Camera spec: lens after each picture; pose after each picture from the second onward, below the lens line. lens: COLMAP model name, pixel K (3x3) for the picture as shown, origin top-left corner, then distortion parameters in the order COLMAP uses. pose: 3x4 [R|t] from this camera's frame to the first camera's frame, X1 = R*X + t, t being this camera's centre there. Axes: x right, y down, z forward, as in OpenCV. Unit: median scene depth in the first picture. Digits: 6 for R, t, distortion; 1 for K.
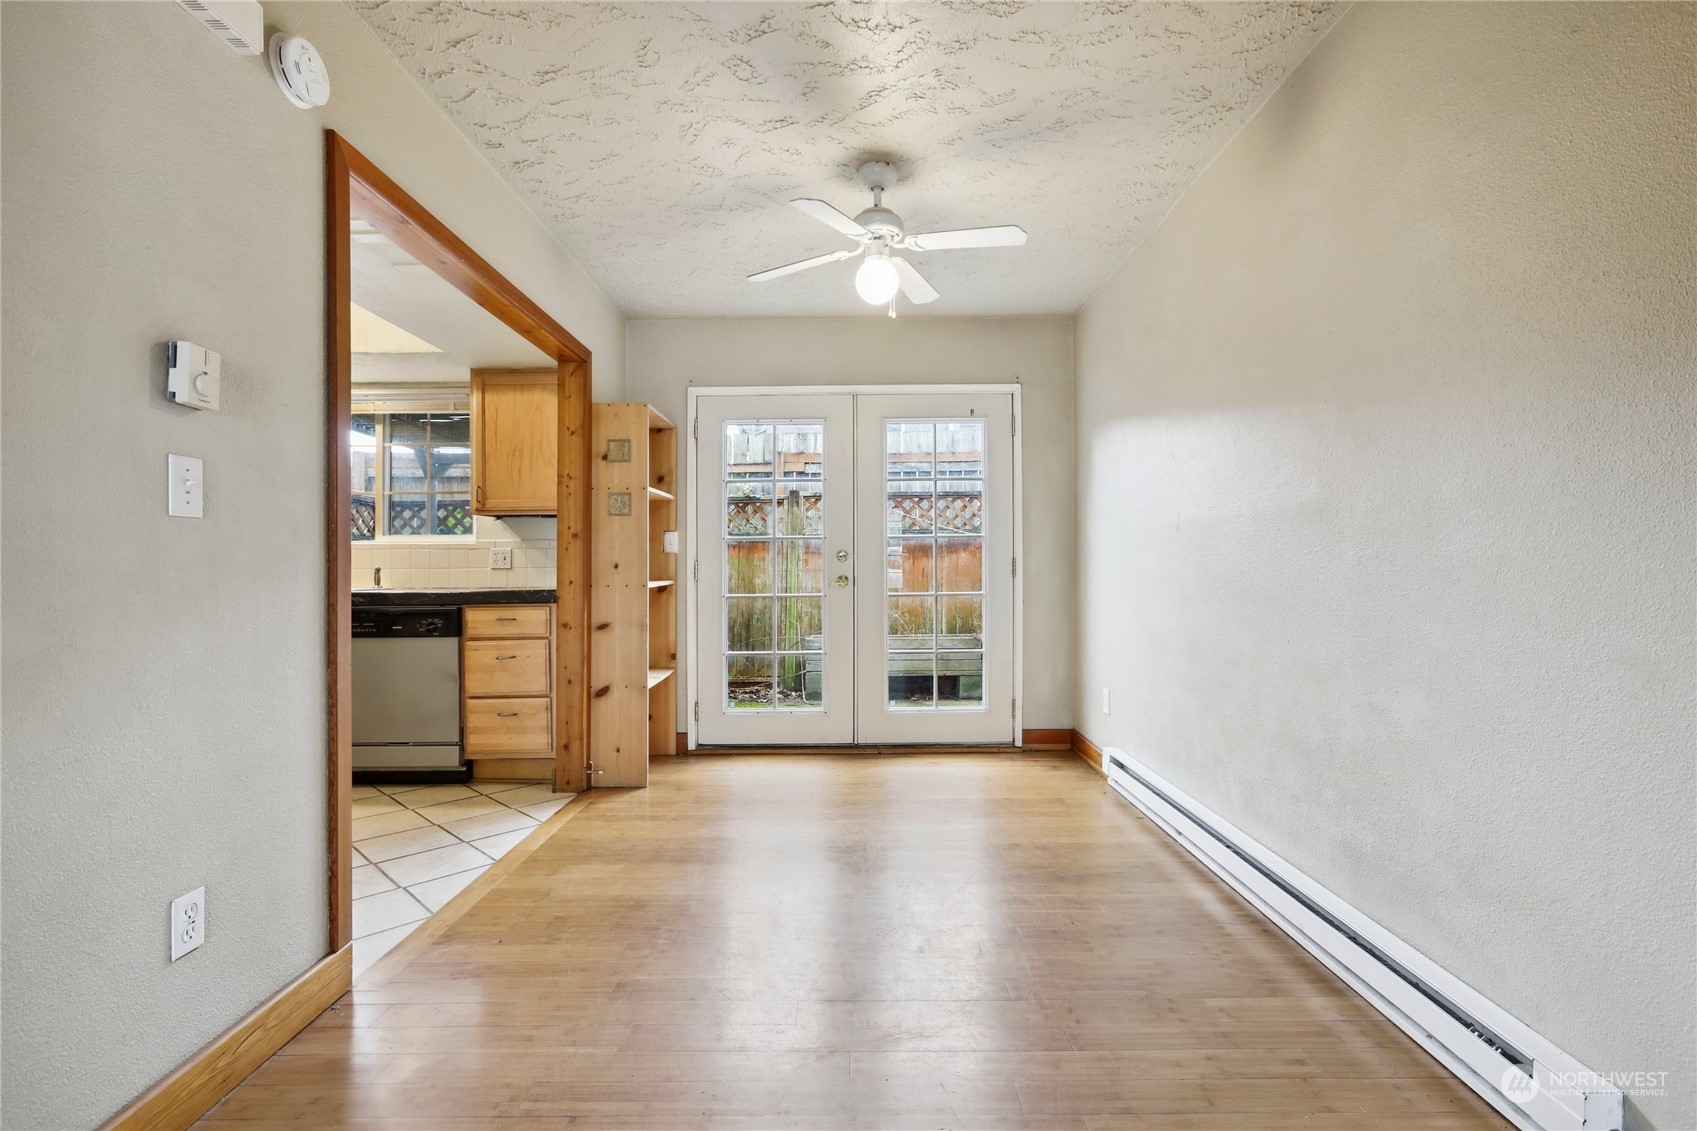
lens RADIAL K [[785.1, 0, 844.5], [0, 785.1, 572.5], [0, 0, 1]] dist [0.000270, 0.012828]
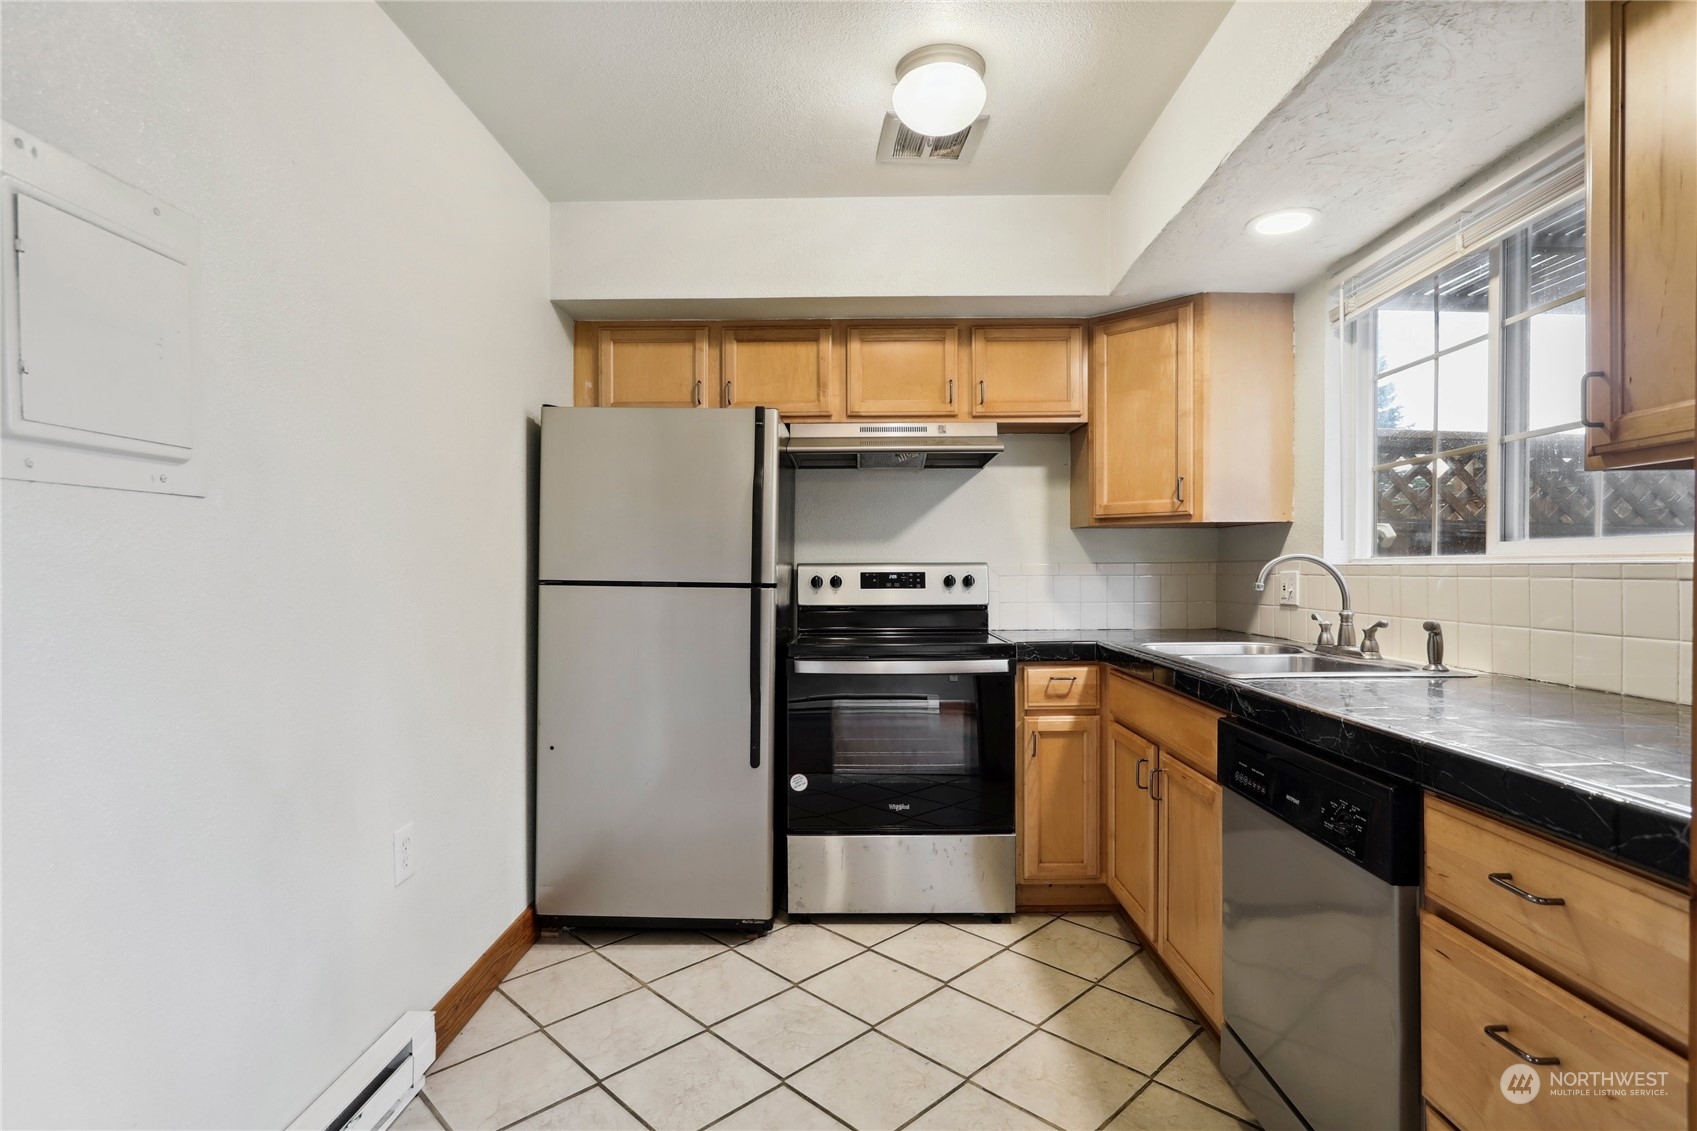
lens RADIAL K [[843.8, 0, 849.9], [0, 843.8, 575.7], [0, 0, 1]] dist [-0.017590, 0.000856]
pose [[-0.001633, 0.012256, -0.999924, -0.171305], [-0.000602, 0.999925, 0.012257, -0.041449], [0.999998, 0.000622, -0.001626, 0.788665]]
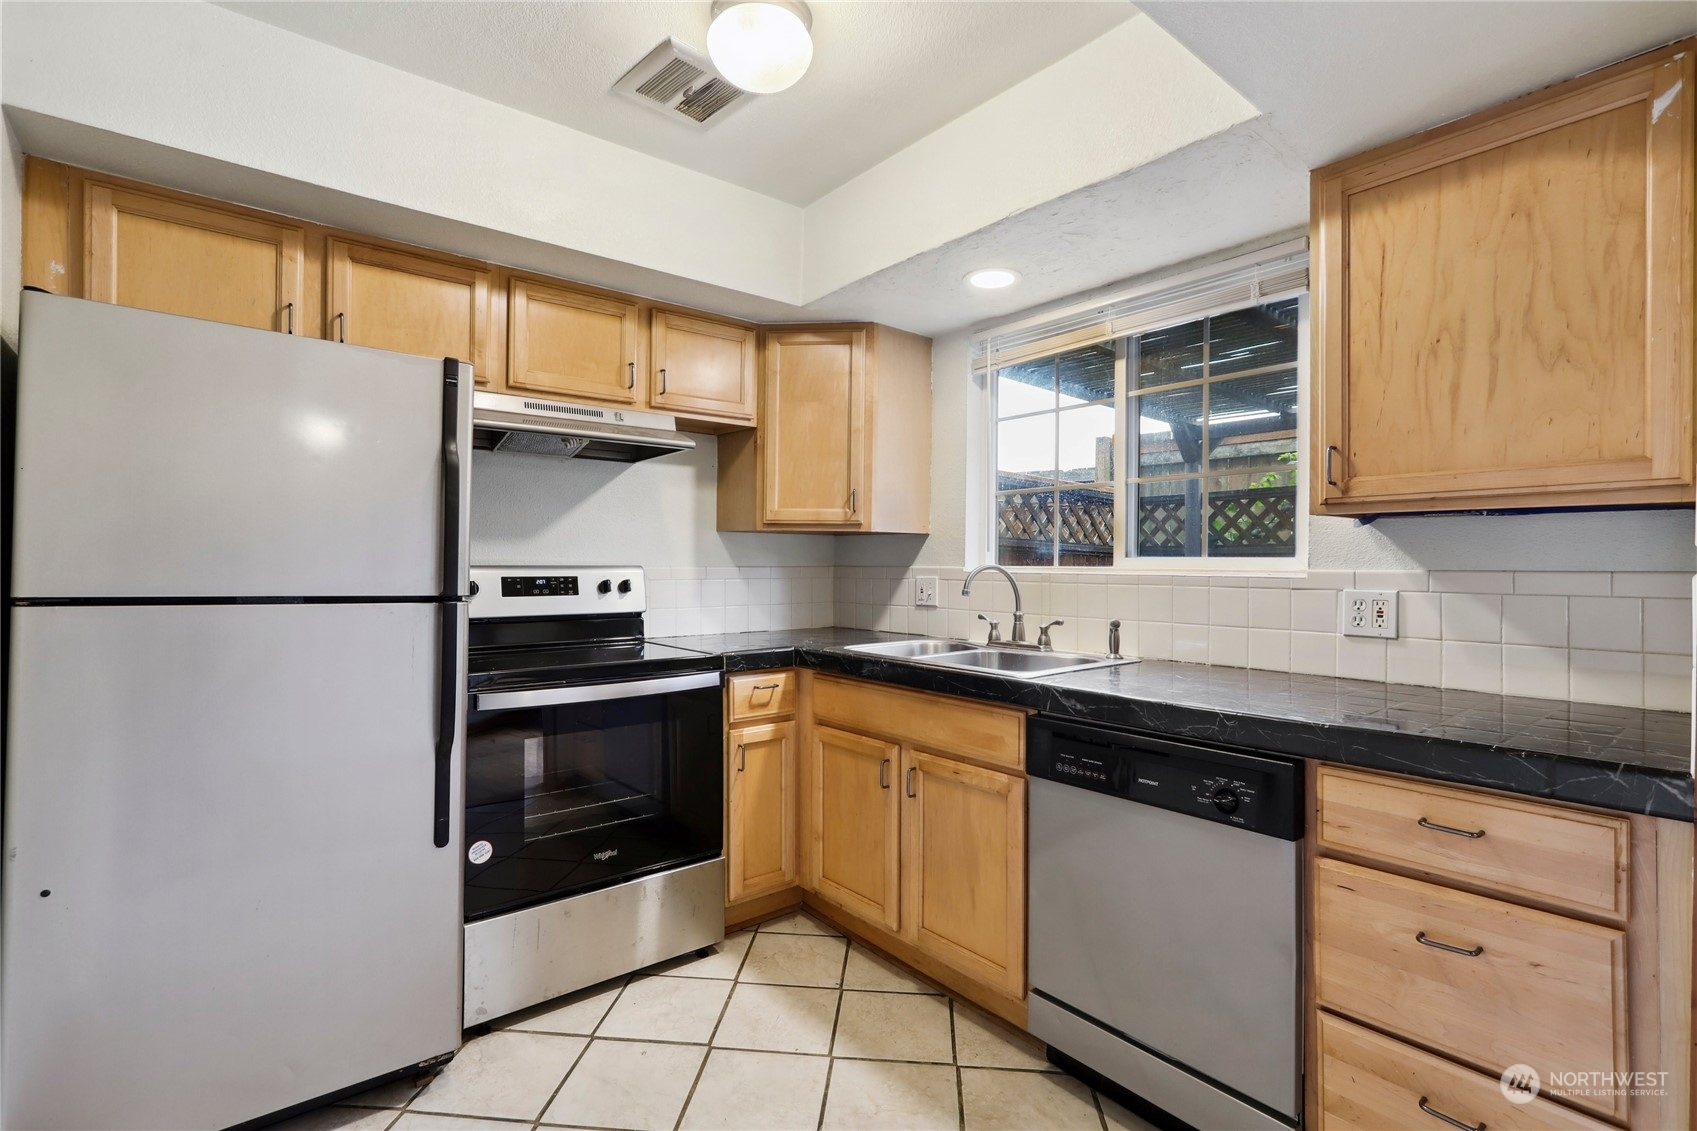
lens RADIAL K [[795.0, 0, 853.8], [0, 795.0, 562.5], [0, 0, 1]] dist [-0.026104, 0.013803]
pose [[0.645234, 0.007240, -0.763951, -0.339766], [-0.011249, 0.999937, -0.000025, -0.050057], [0.763902, 0.008610, 0.645274, 0.590781]]
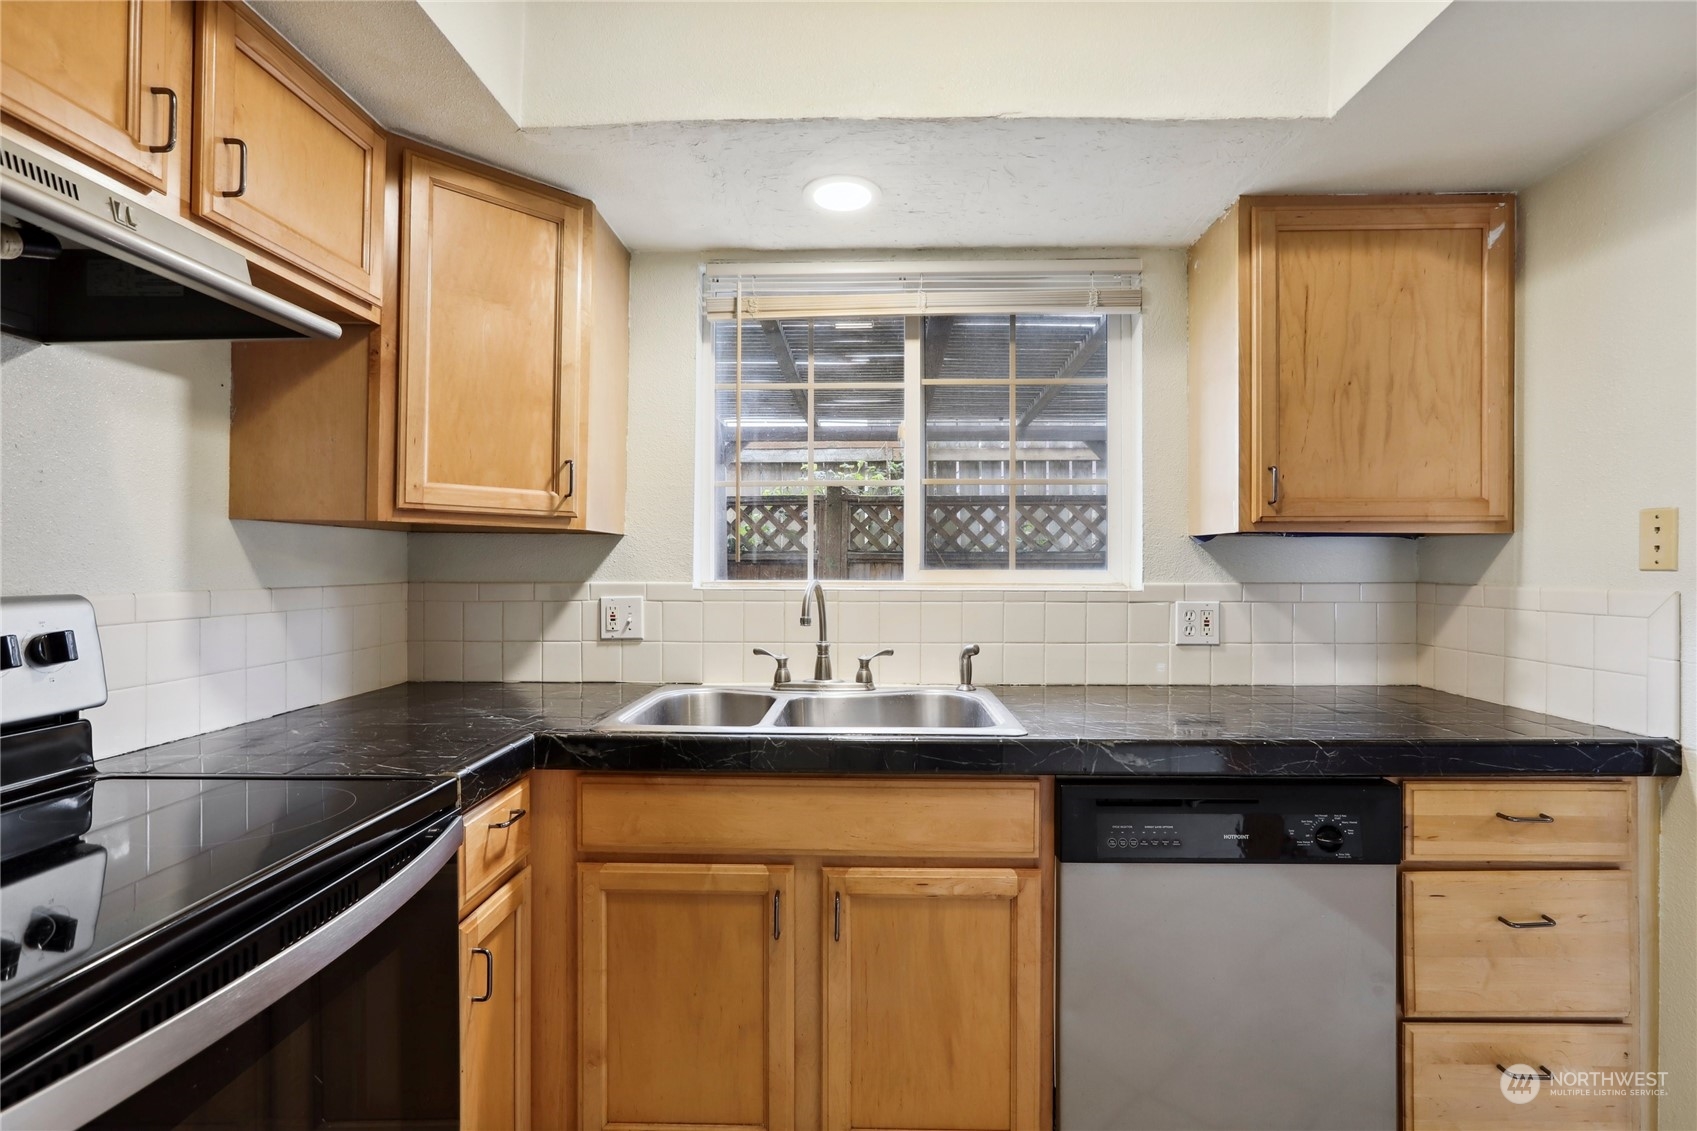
lens RADIAL K [[795.0, 0, 853.8], [0, 795.0, 562.5], [0, 0, 1]] dist [-0.026104, 0.013803]
pose [[0.999855, 0.006587, -0.015725, -0.745248], [-0.006724, 0.999940, -0.008670, -0.057040], [0.015667, 0.008774, 0.999839, 0.617588]]
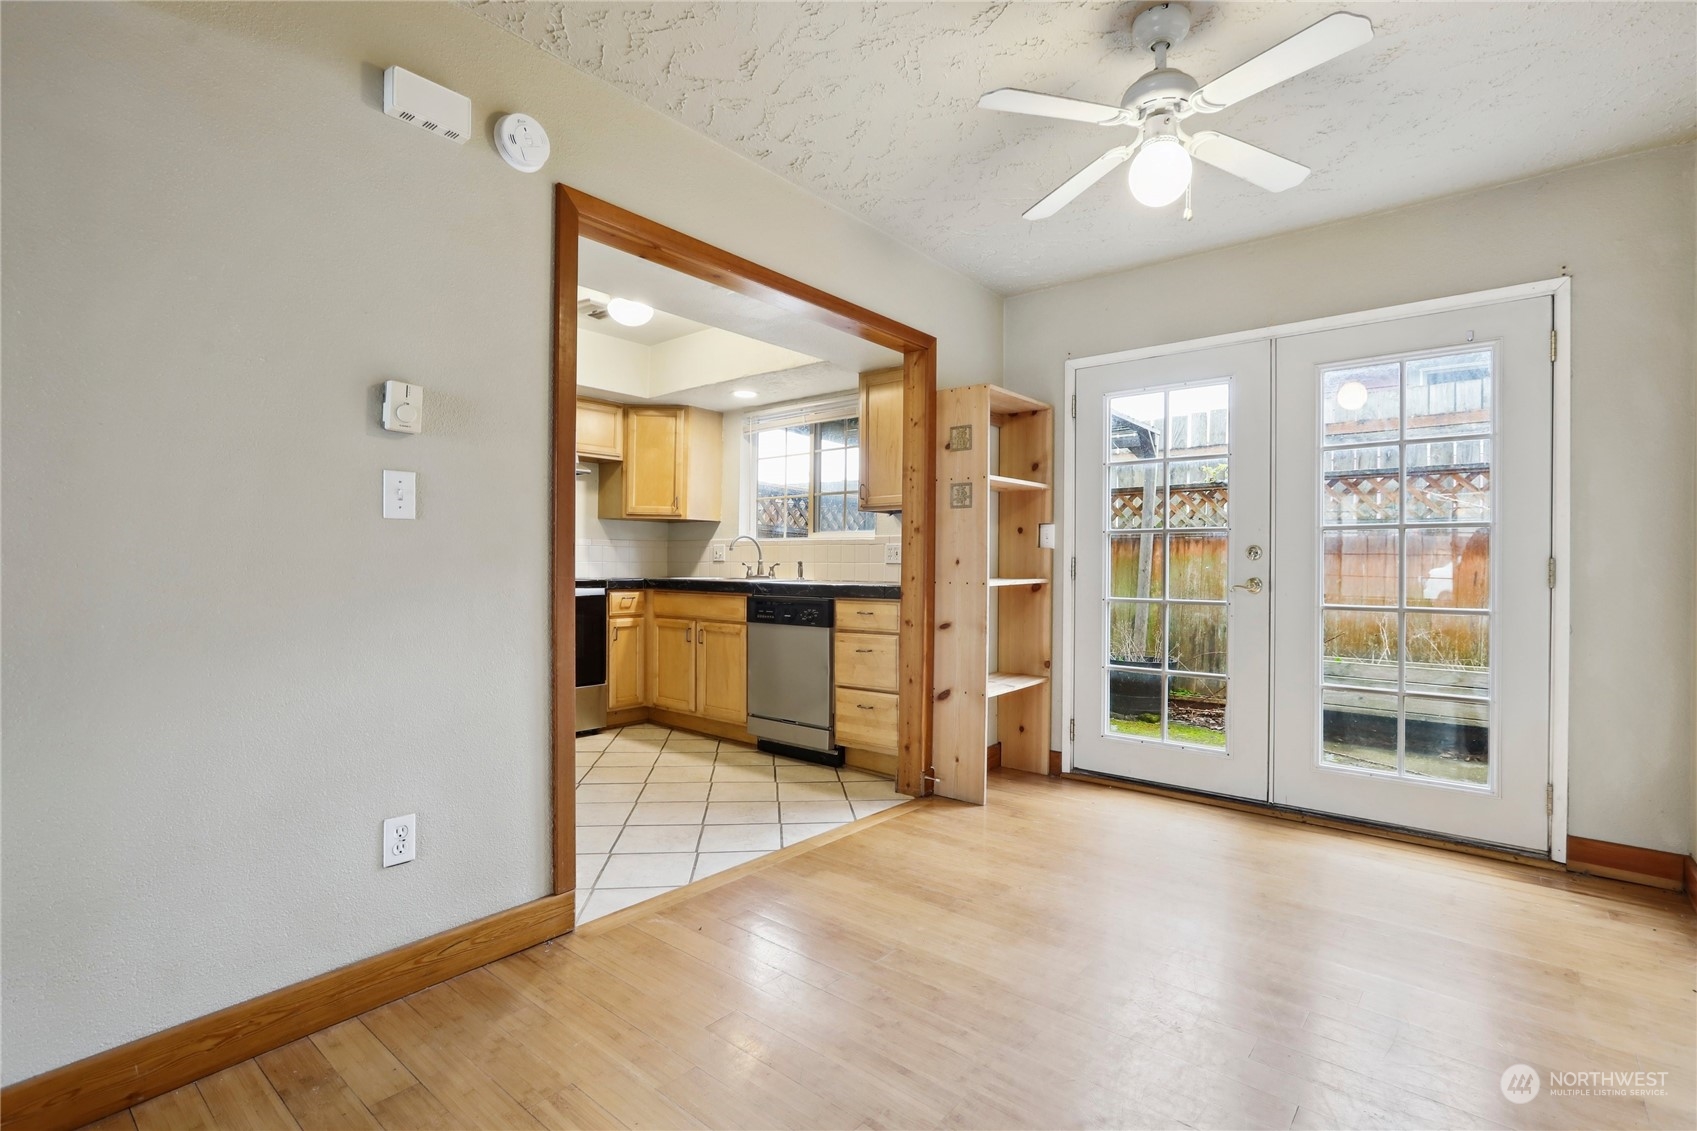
lens RADIAL K [[795.0, 0, 853.8], [0, 795.0, 562.5], [0, 0, 1]] dist [-0.026104, 0.013803]
pose [[0.776230, 0.009795, -0.630374, 0.207602], [-0.014883, 0.999885, -0.002791, -0.003404], [0.630275, 0.011548, 0.776286, 0.189293]]
